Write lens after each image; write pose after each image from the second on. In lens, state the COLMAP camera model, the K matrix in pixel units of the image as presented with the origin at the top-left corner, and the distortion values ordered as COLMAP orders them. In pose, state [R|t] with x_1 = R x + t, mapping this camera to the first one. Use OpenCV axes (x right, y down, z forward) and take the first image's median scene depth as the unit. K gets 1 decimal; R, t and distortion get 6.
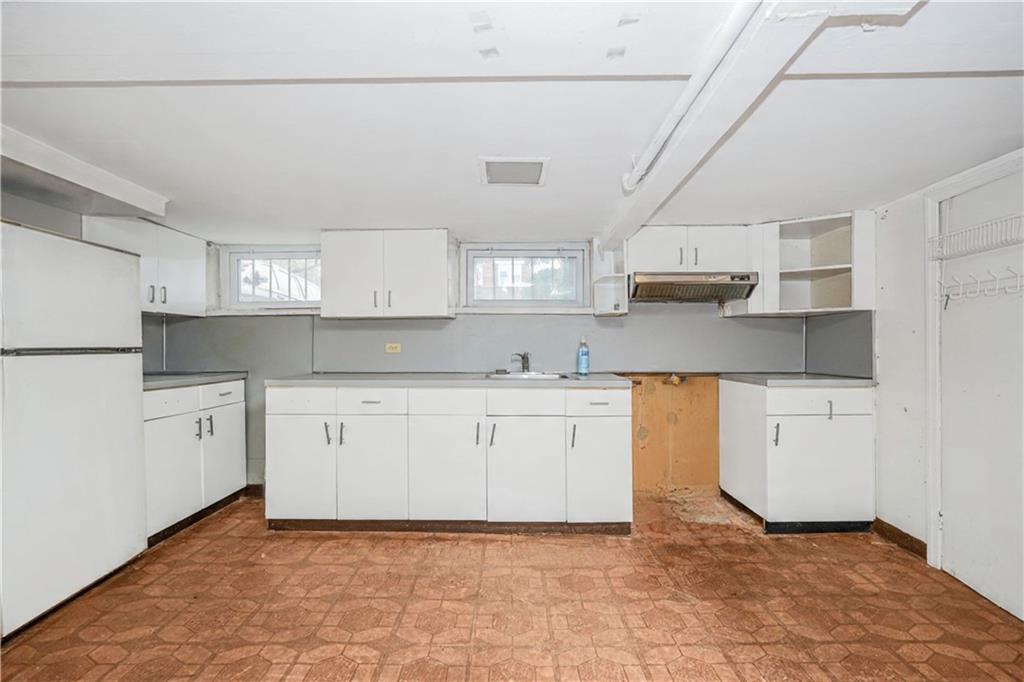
lens RADIAL K [[461.1, 0, 514.7], [0, 461.1, 342.3], [0, 0, 1]] dist [-0.005048, 0.000919]
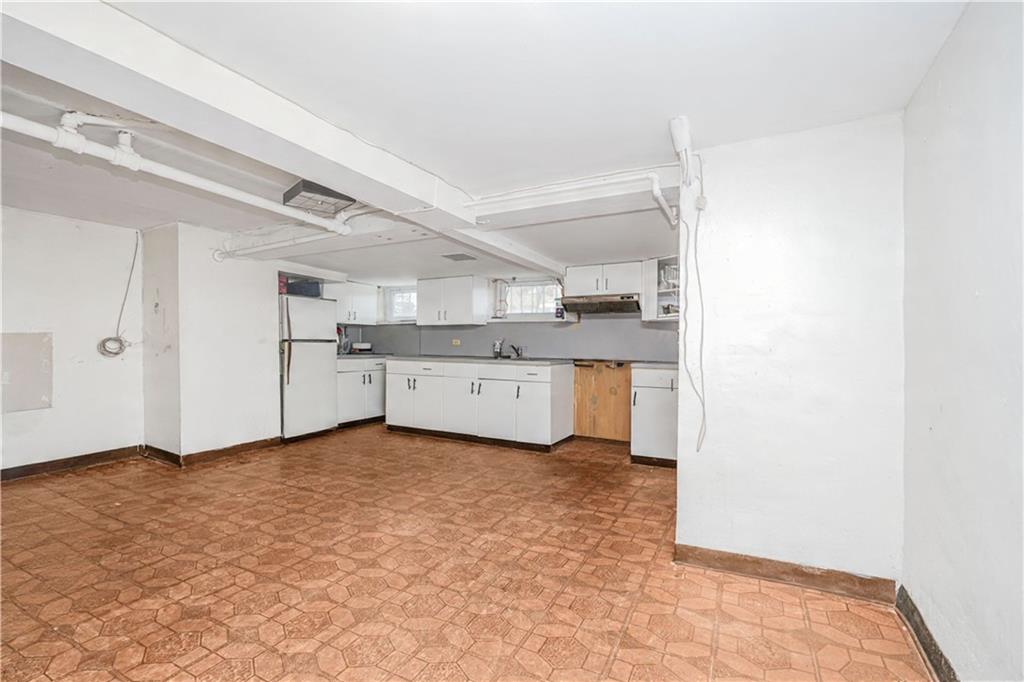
lens RADIAL K [[461.1, 0, 511.6], [0, 461.1, 343.2], [0, 0, 1]] dist [-0.005048, 0.000919]
pose [[0.886408, 0.008745, -0.462822, 0.860170], [-0.007834, 0.999962, 0.003891, 0.009069], [0.462838, 0.000177, 0.886443, -0.537298]]
